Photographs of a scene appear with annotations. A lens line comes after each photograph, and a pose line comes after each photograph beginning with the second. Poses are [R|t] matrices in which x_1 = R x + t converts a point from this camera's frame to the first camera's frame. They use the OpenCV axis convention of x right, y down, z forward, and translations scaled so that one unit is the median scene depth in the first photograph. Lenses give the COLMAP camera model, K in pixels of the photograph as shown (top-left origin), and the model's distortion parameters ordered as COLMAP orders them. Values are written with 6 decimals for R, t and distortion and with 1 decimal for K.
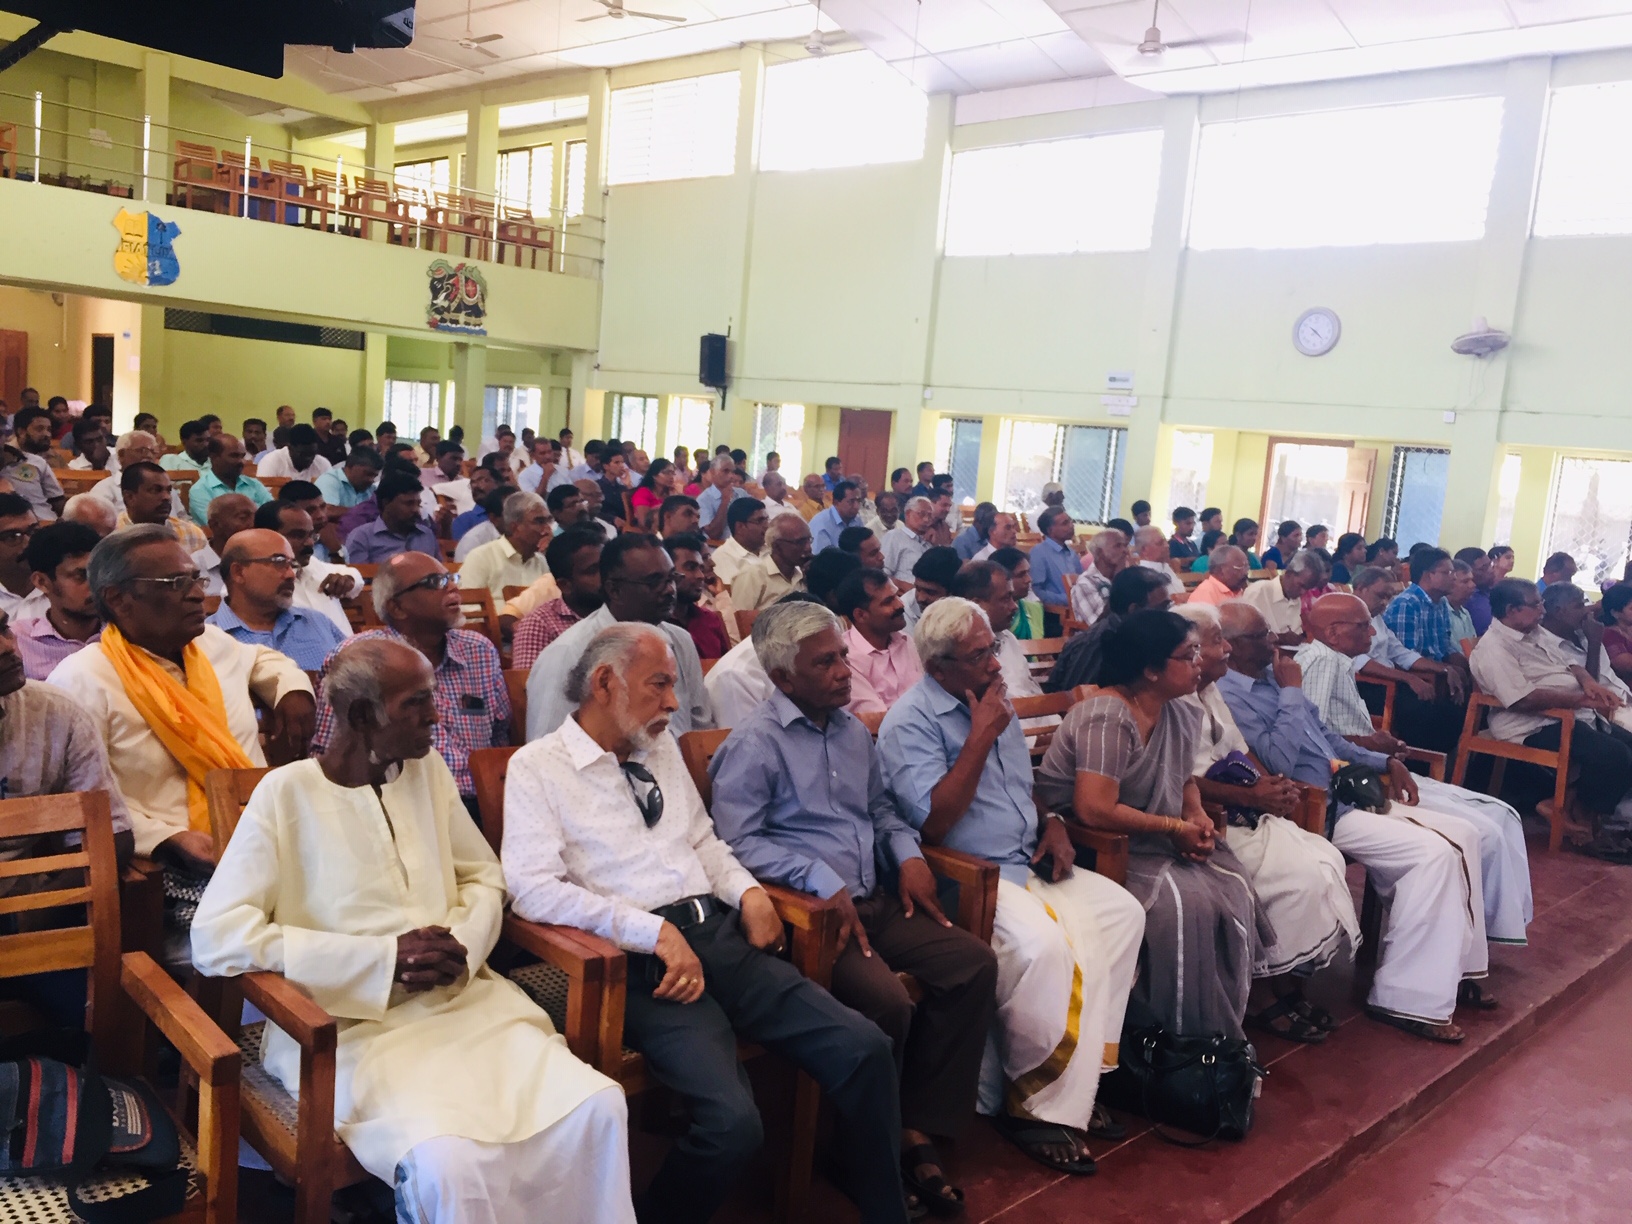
lens RADIAL K [[1406.7, 0, 822.6], [0, 1406.7, 615.6], [0, 0, 1]] dist [0.079496, -0.101761]
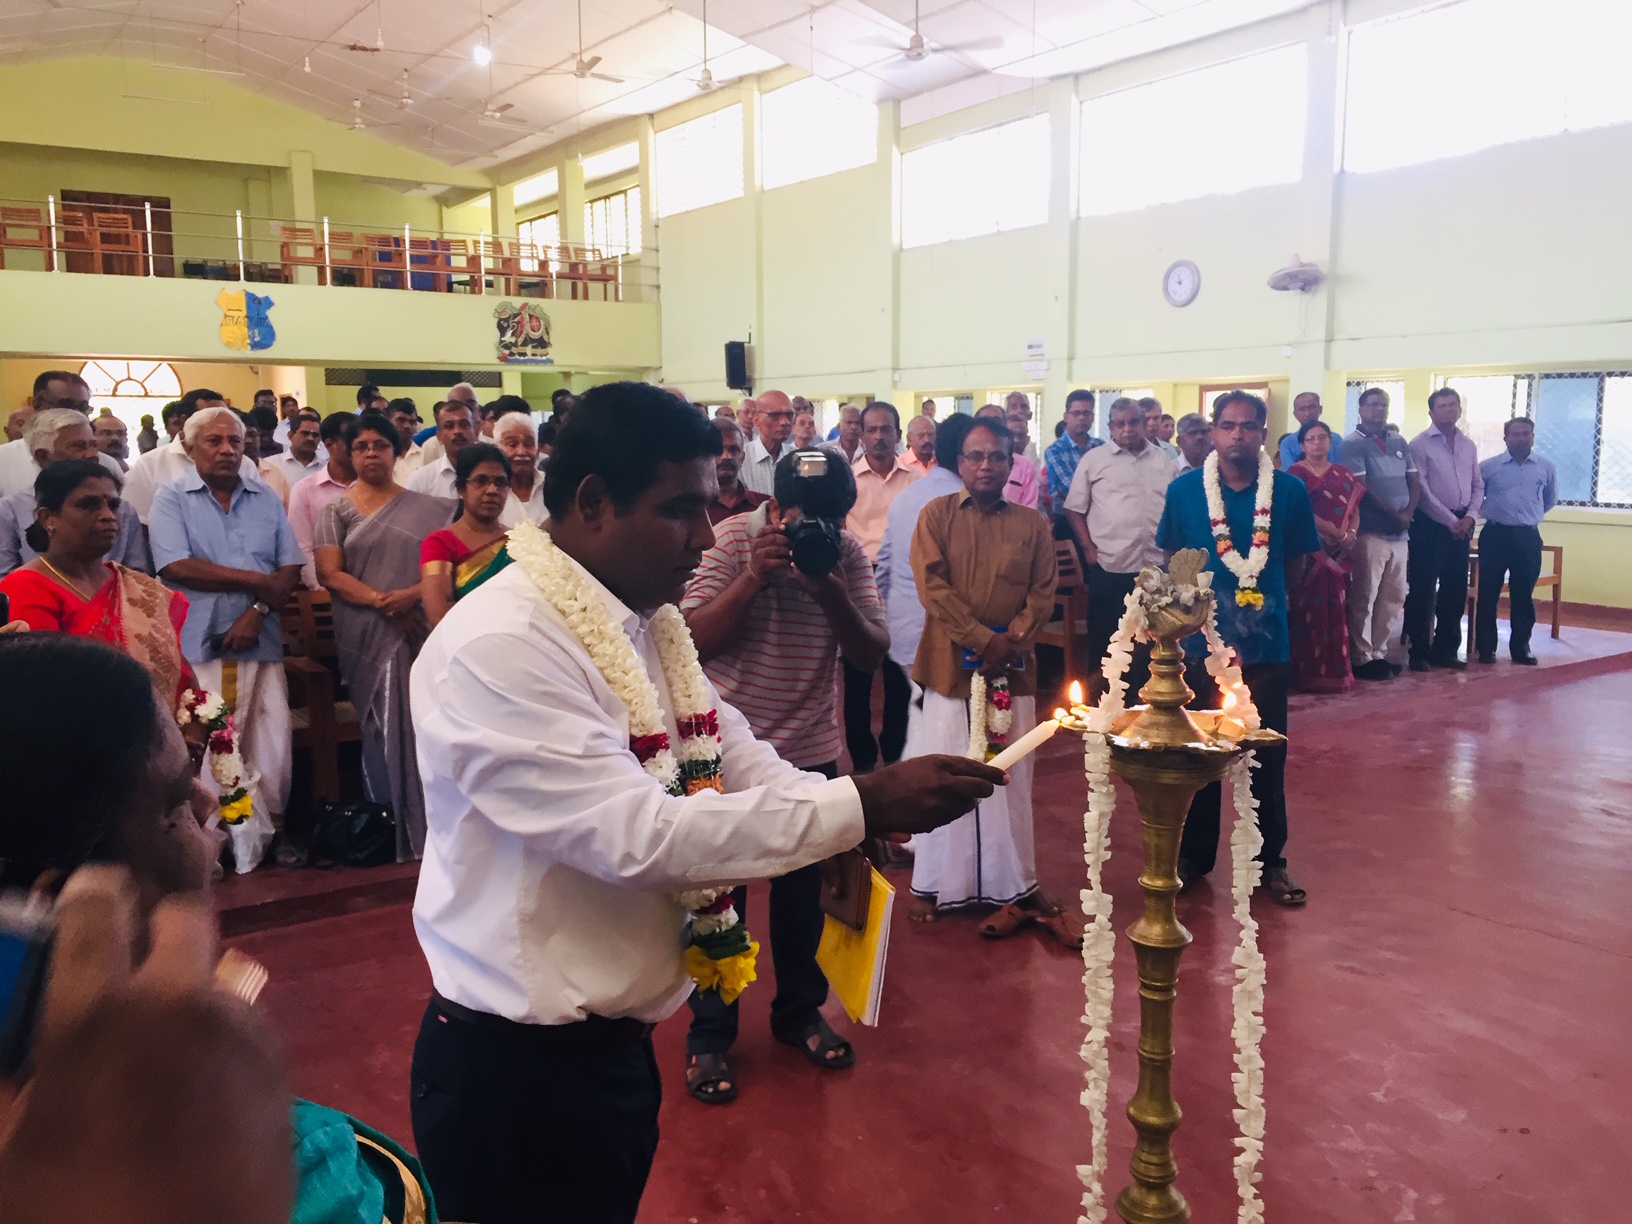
lens RADIAL K [[1411.3, 0, 823.1], [0, 1411.3, 612.5], [0, 0, 1]] dist [0.083193, -0.116835]
pose [[0.974951, -0.062481, -0.213465, 0.217170], [0.061013, 0.998046, -0.013465, 0.032008], [0.213889, 0.000104, 0.976858, -0.069956]]
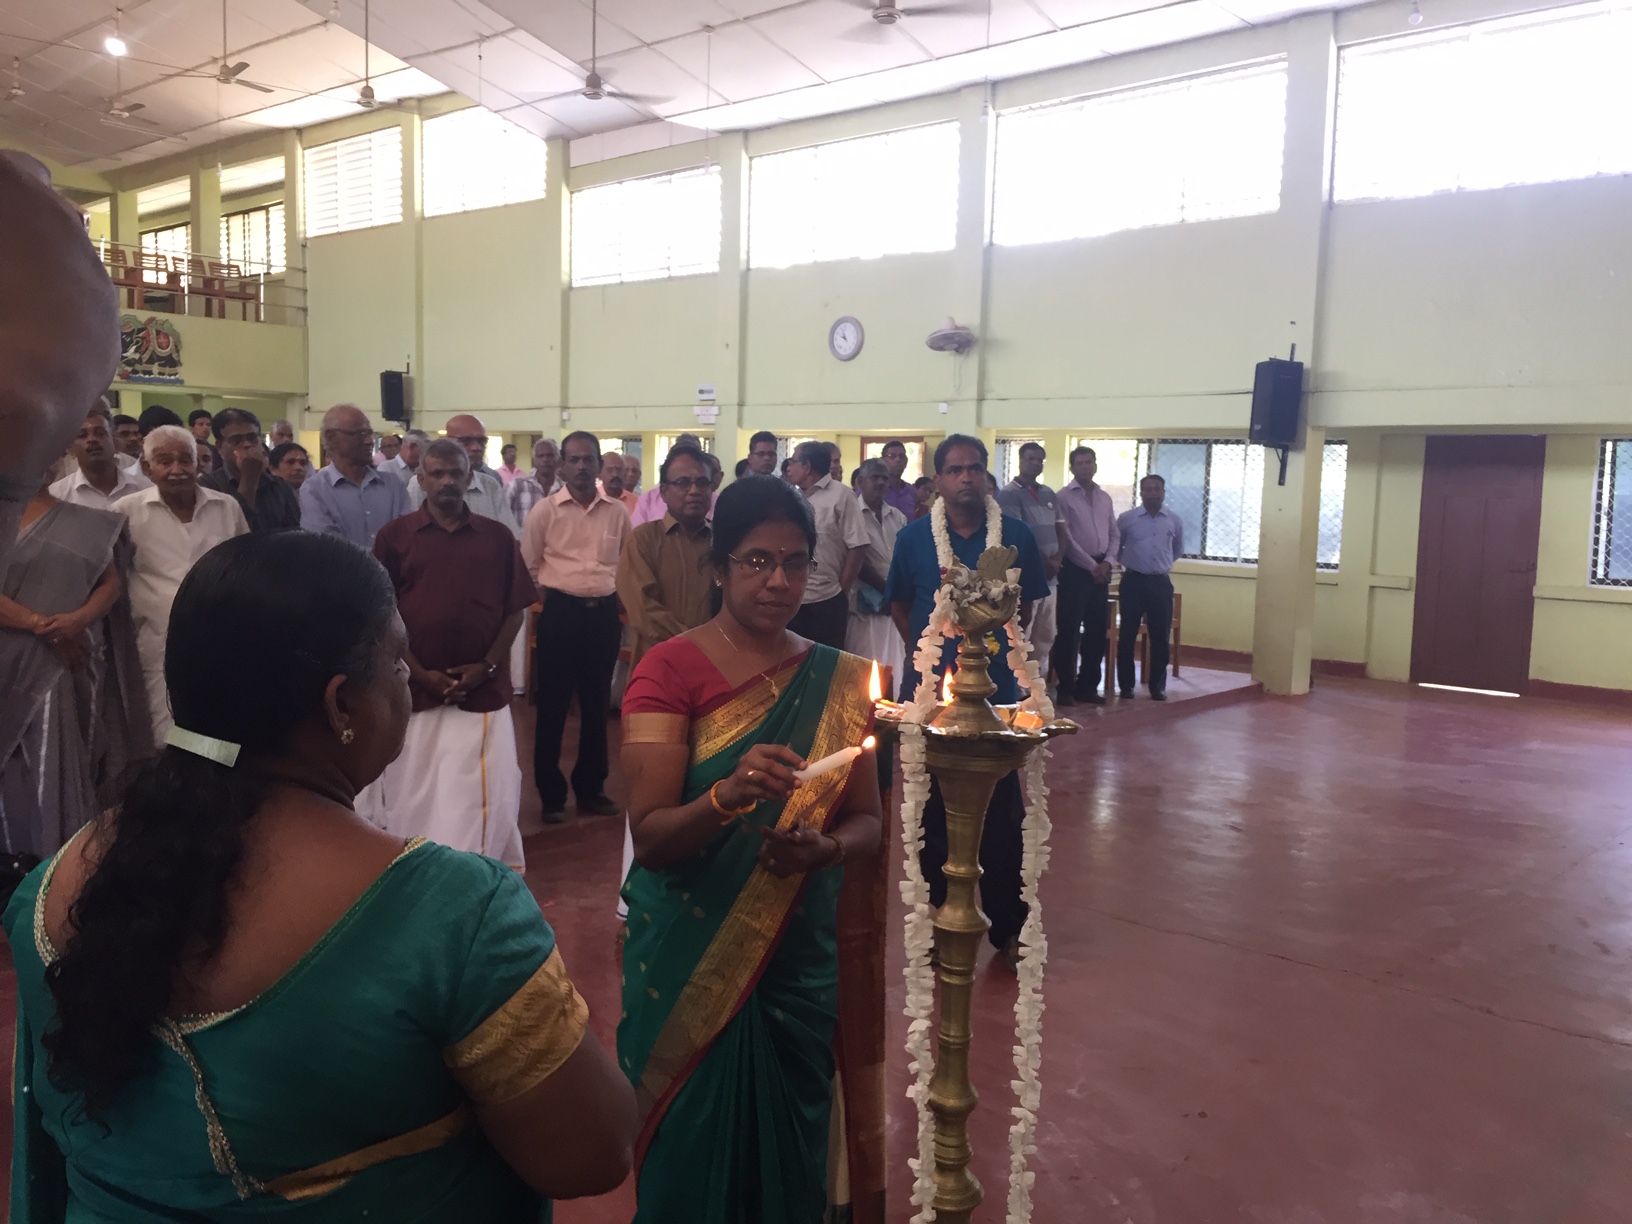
lens RADIAL K [[1411.3, 0, 823.1], [0, 1411.3, 612.5], [0, 0, 1]] dist [0.083193, -0.116835]
pose [[0.997853, -0.058695, 0.029064, 0.207480], [0.059601, 0.997730, -0.031331, 0.034620], [-0.027159, 0.032996, 0.999086, -0.070480]]
